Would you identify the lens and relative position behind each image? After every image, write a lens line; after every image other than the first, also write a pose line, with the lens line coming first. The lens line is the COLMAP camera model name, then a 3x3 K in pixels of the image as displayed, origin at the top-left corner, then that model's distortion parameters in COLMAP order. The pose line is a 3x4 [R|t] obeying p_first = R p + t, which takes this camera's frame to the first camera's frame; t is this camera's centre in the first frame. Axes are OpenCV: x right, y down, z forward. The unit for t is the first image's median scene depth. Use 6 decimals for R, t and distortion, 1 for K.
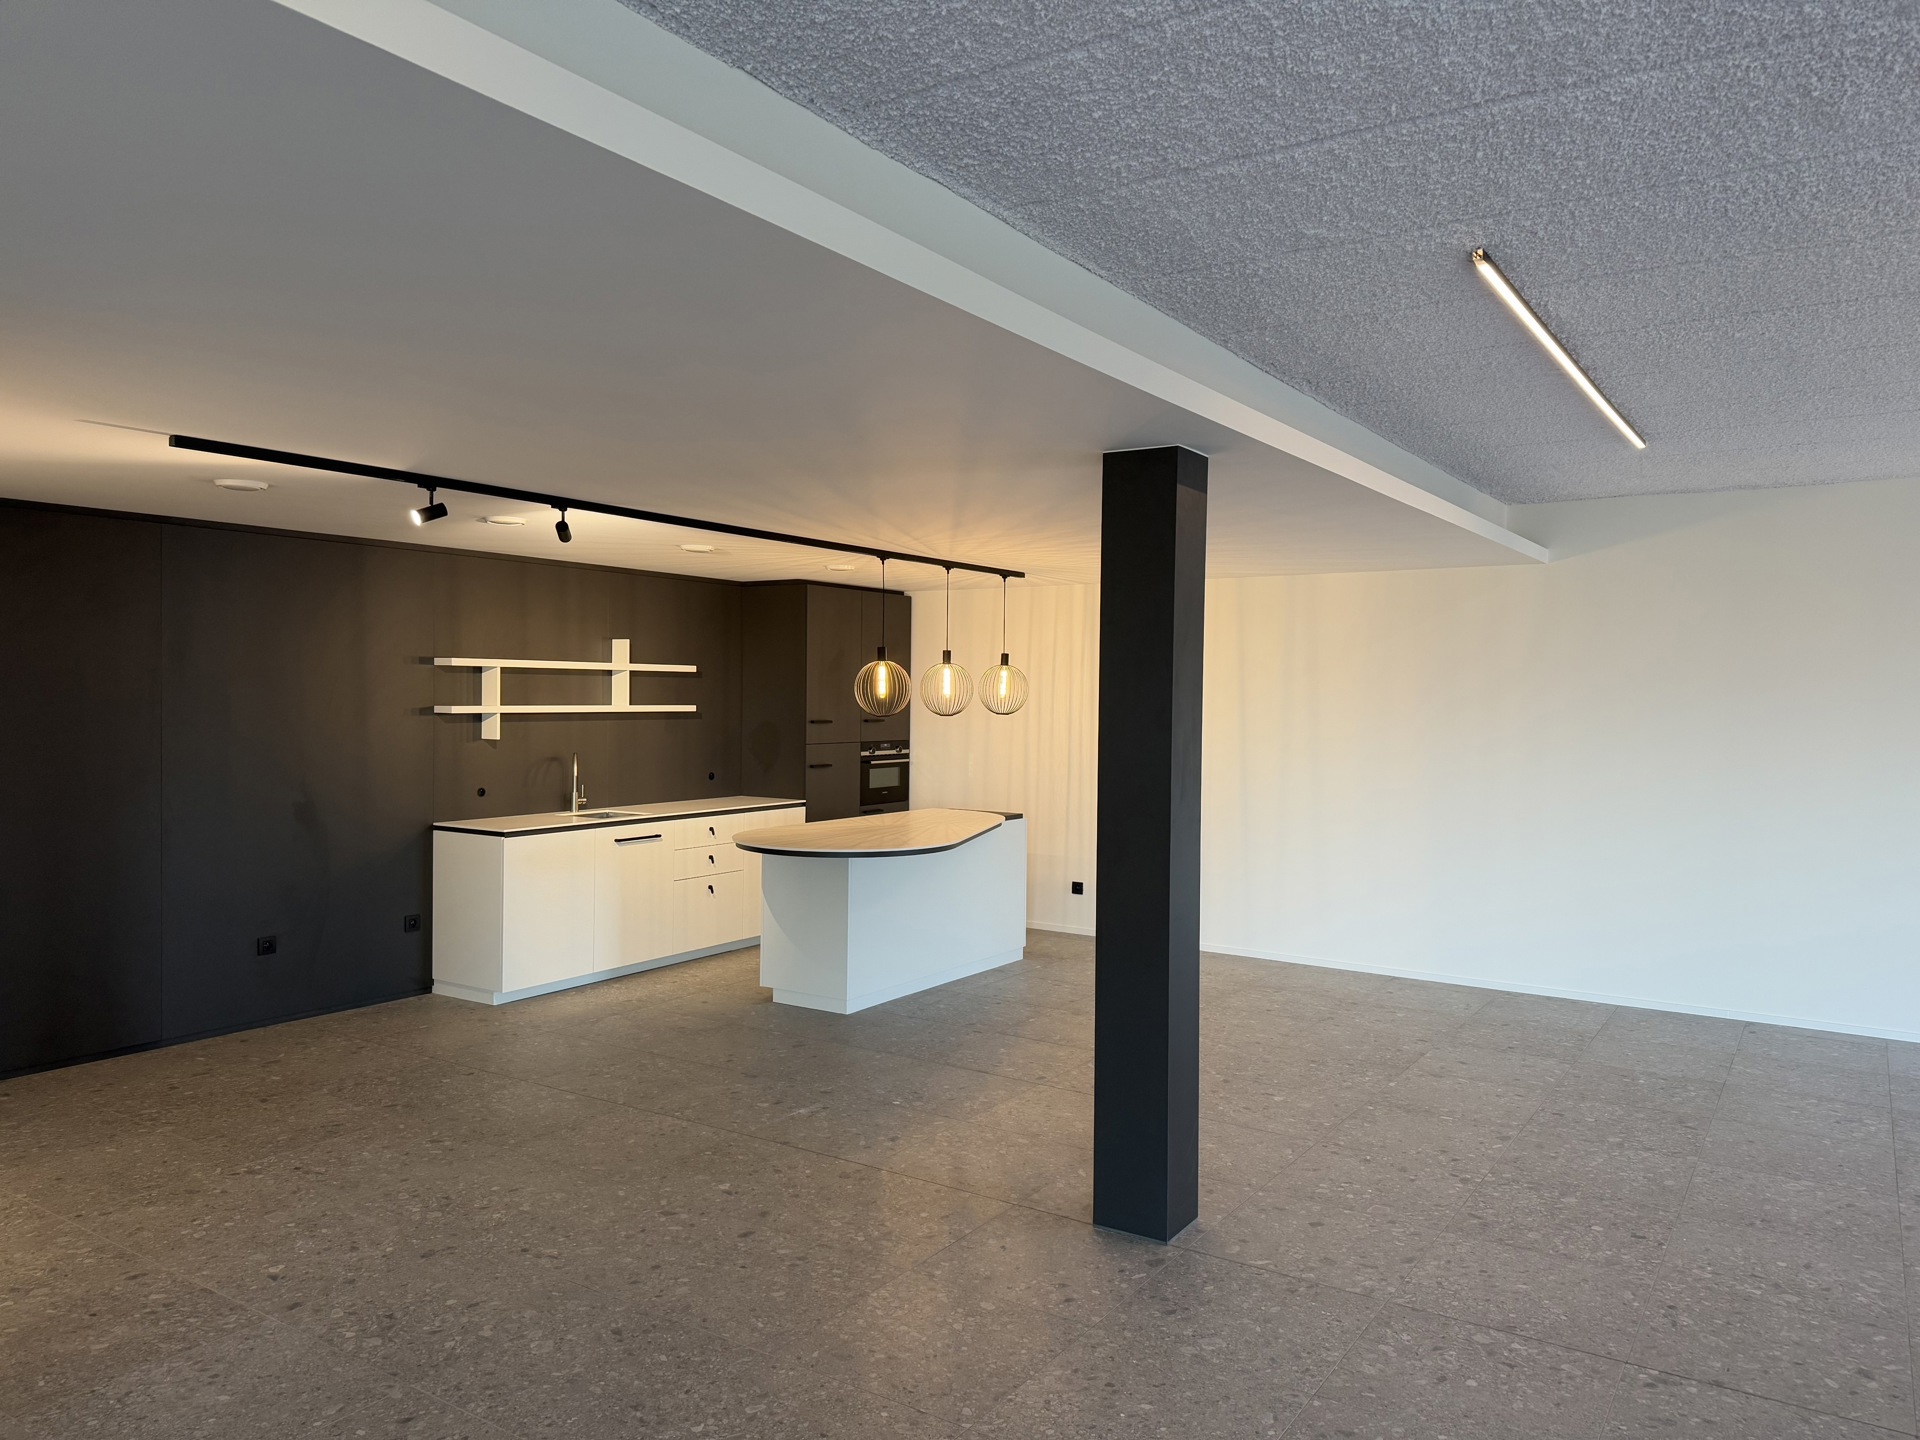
lens RADIAL K [[1381.4, 0, 994.8], [0, 1381.4, 698.5], [0, 0, 1]] dist [0.046801, -0.002918]
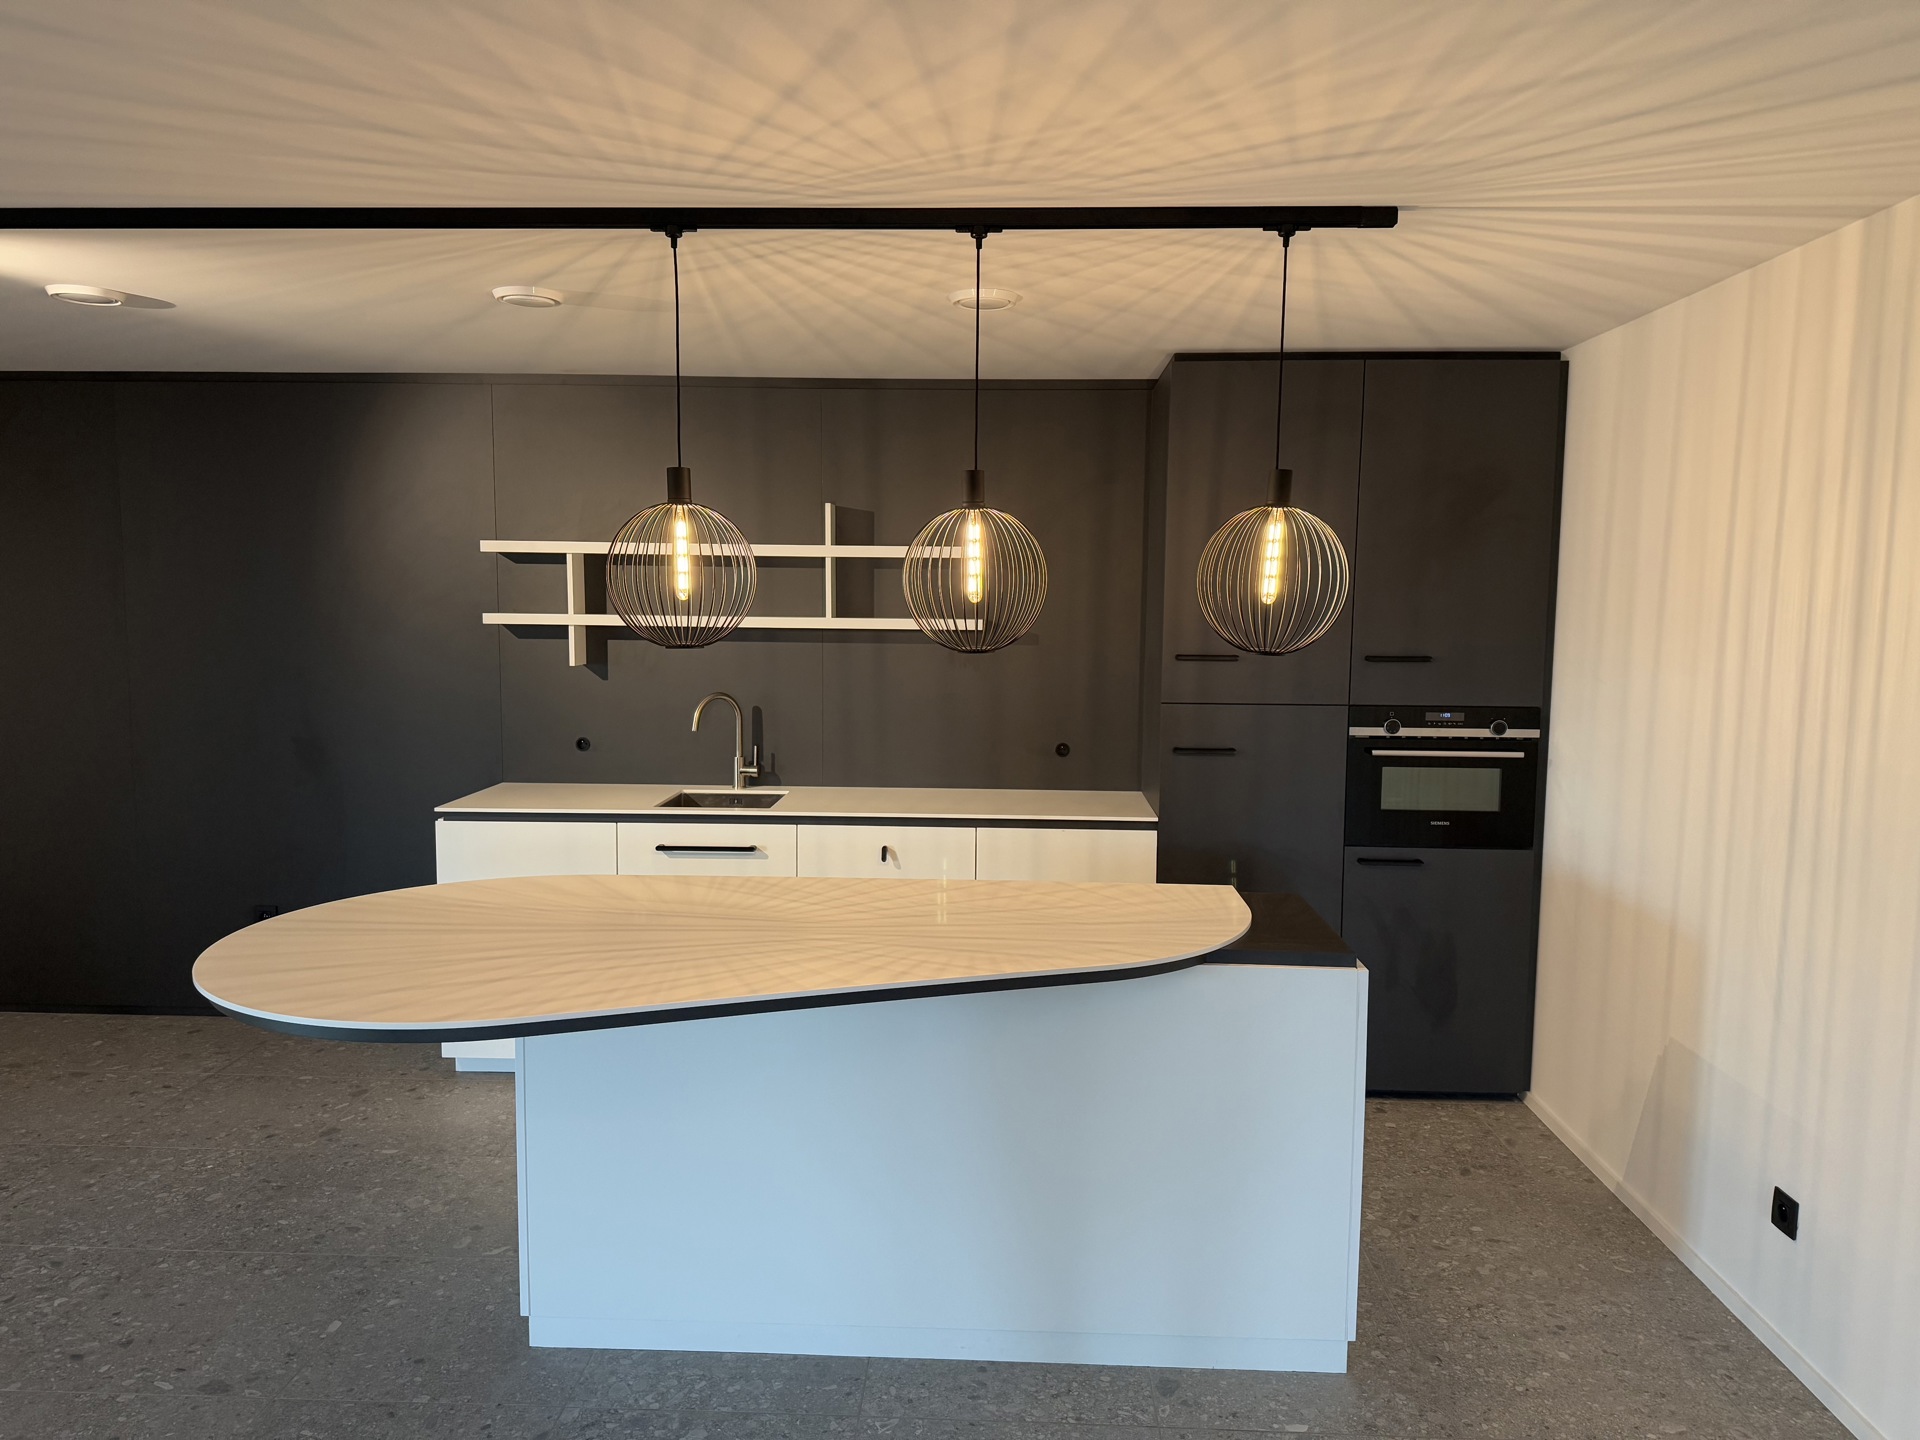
lens RADIAL K [[1381.4, 0, 994.8], [0, 1381.4, 698.5], [0, 0, 1]] dist [0.046801, -0.002918]
pose [[0.472914, 0.056101, -0.879321, 0.291850], [-0.008569, 0.998217, 0.059077, 0.004830], [0.881067, -0.020403, 0.472552, 0.826861]]
